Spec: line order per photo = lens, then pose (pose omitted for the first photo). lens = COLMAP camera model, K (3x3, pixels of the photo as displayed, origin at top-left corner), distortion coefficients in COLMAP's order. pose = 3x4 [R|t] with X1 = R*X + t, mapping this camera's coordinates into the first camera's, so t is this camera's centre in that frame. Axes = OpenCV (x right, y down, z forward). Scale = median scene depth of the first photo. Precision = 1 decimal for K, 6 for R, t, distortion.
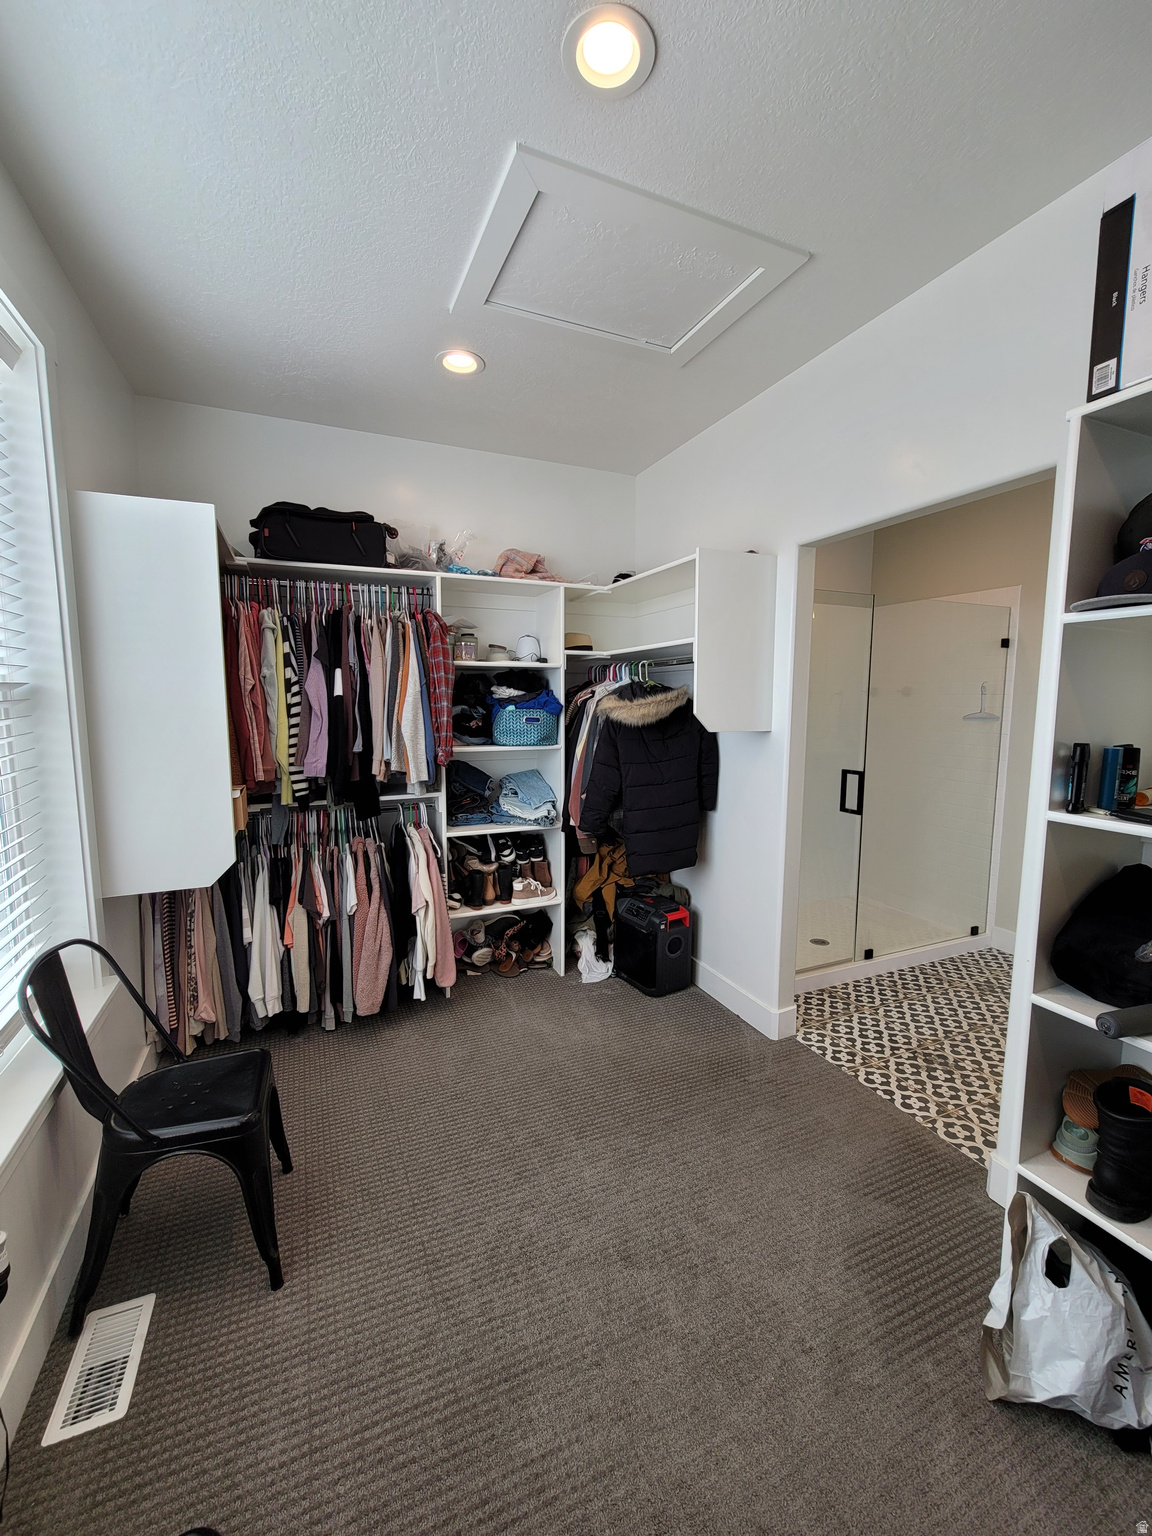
lens RADIAL K [[625.2, 0, 571.4], [0, 625.2, 765.7], [0, 0, 1]] dist [-0.000915, -0.000212]
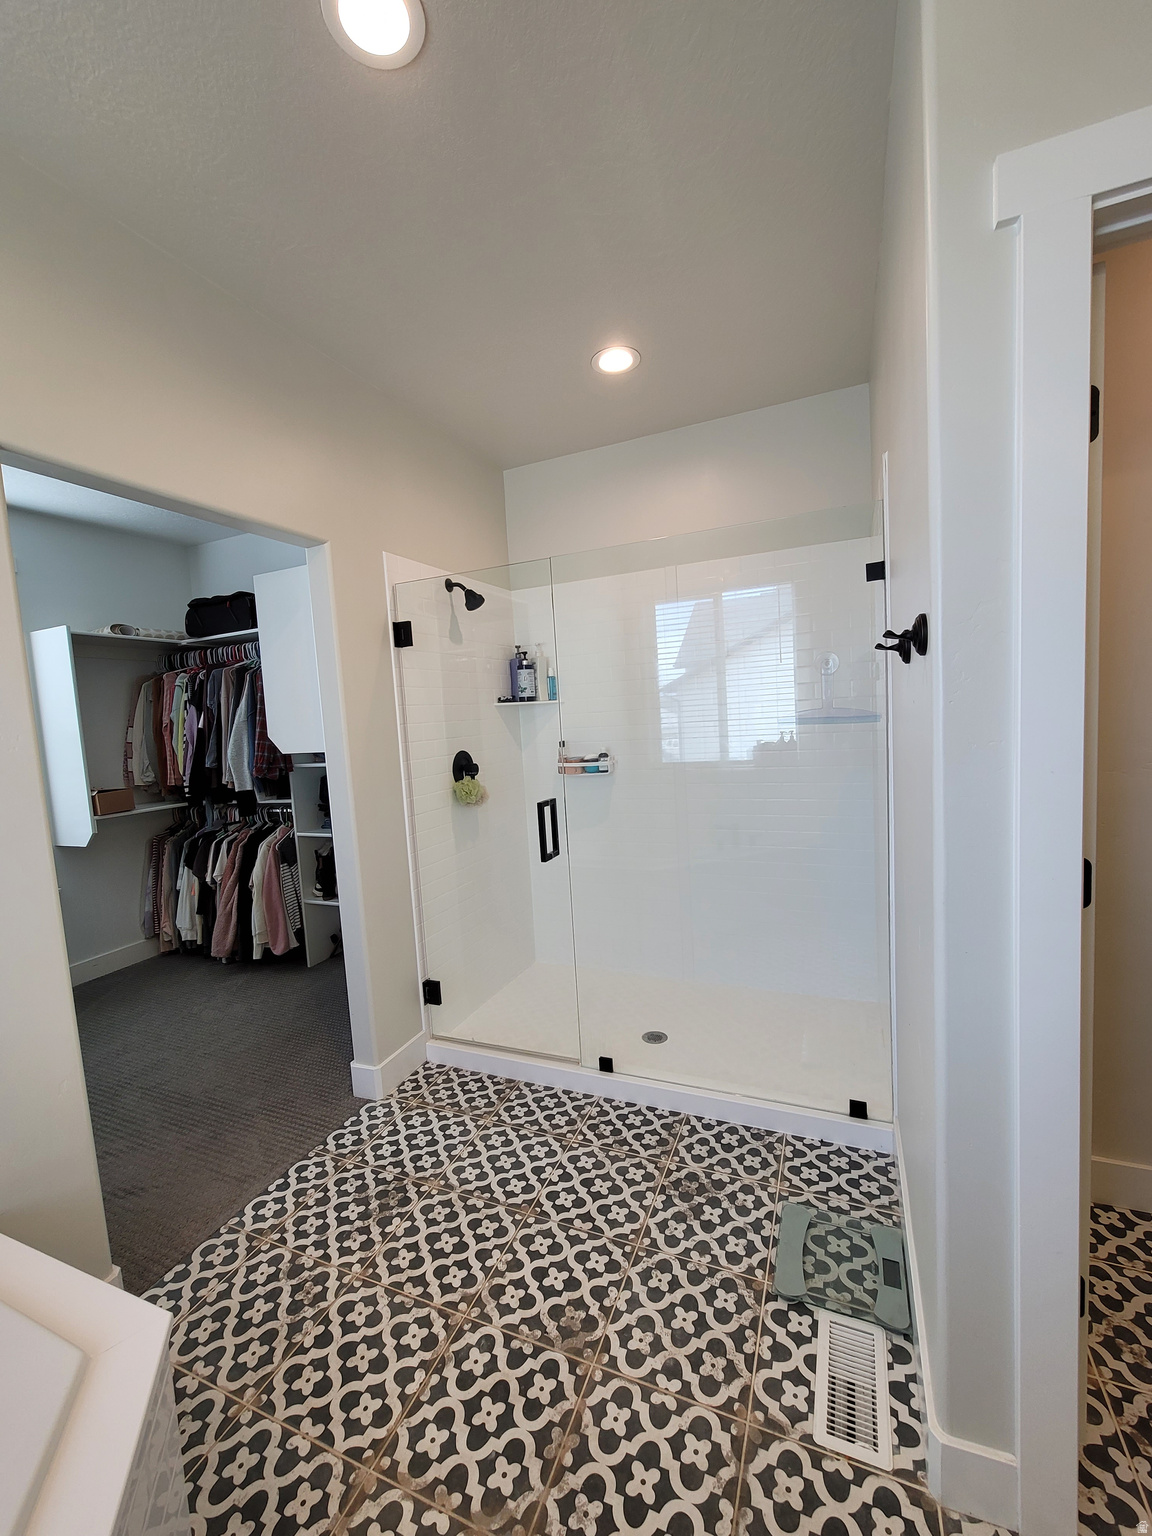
lens RADIAL K [[625.2, 0, 570.4], [0, 625.2, 771.3], [0, 0, 1]] dist [-0.000915, -0.000212]
pose [[0.678300, 0.018580, -0.734550, 1.124531], [-0.015660, 0.999819, 0.010829, -0.036799], [0.734618, 0.004158, 0.678468, 0.587898]]
